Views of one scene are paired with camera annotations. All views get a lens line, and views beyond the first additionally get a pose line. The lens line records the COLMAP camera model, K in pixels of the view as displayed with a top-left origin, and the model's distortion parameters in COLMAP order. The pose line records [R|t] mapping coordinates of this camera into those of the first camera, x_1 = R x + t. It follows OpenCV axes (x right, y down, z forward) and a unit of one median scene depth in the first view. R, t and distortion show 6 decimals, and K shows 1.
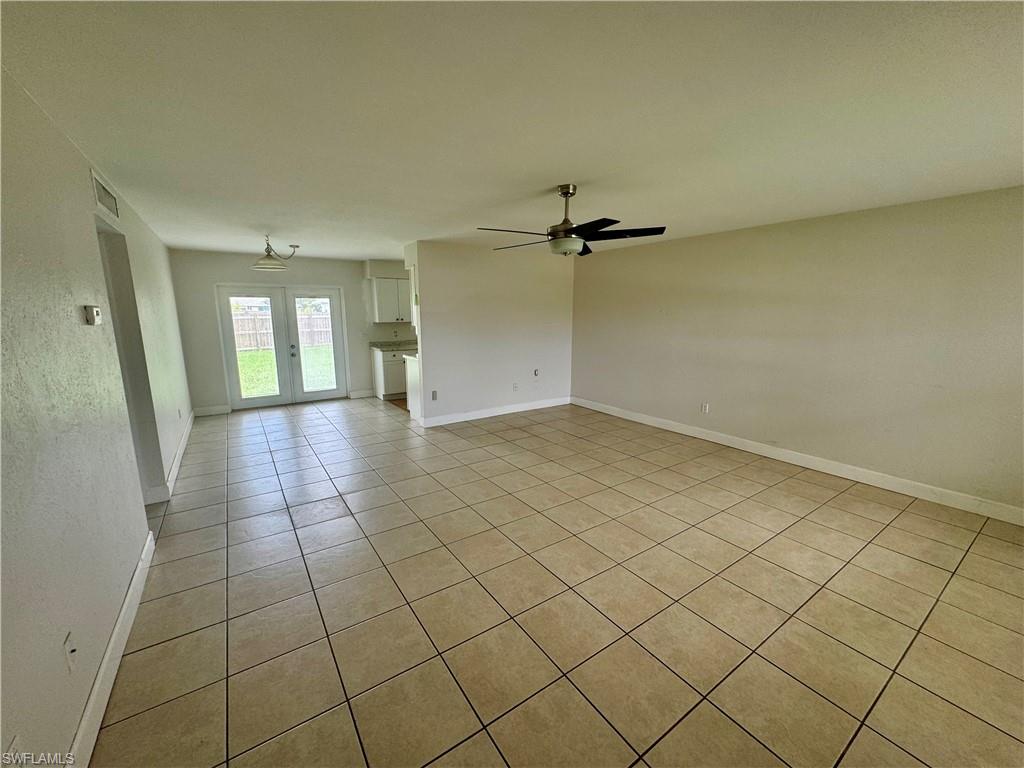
lens RADIAL K [[411.7, 0, 511.0], [0, 411.7, 385.3], [0, 0, 1]] dist [-0.000474, -0.000643]
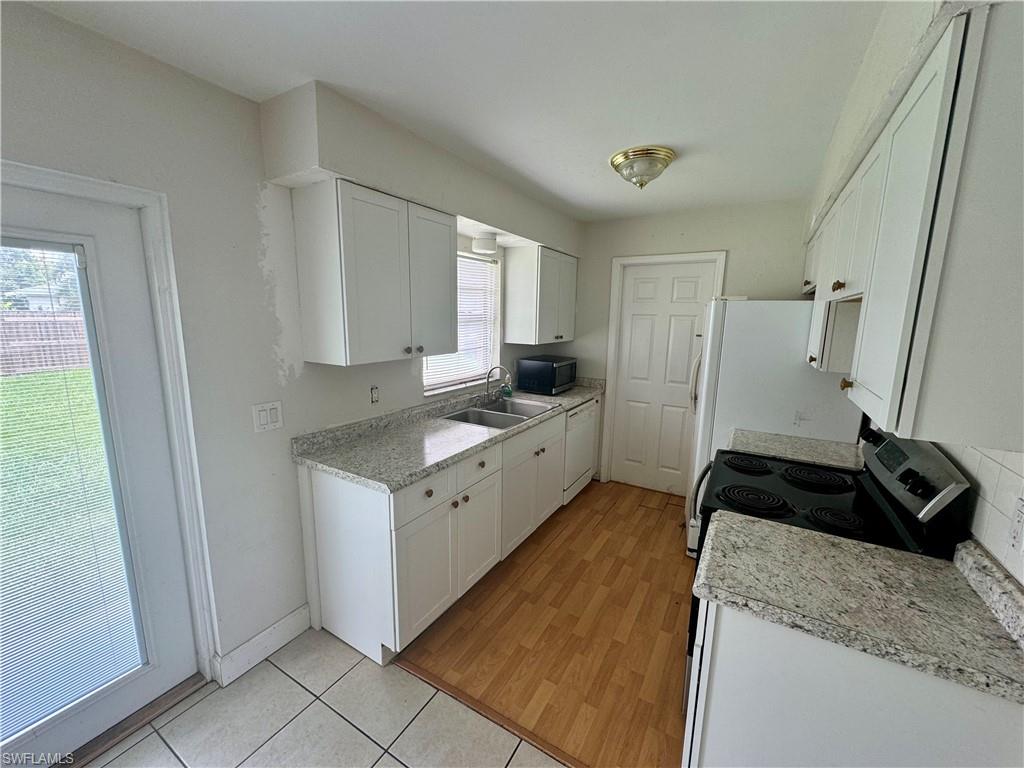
lens RADIAL K [[411.7, 0, 513.5], [0, 411.7, 383.4], [0, 0, 1]] dist [-0.000474, -0.000643]
pose [[0.905558, -0.056982, 0.420379, -0.329634], [0.060950, 0.998133, 0.003999, -0.134433], [-0.419822, 0.022000, 0.907340, 0.718823]]
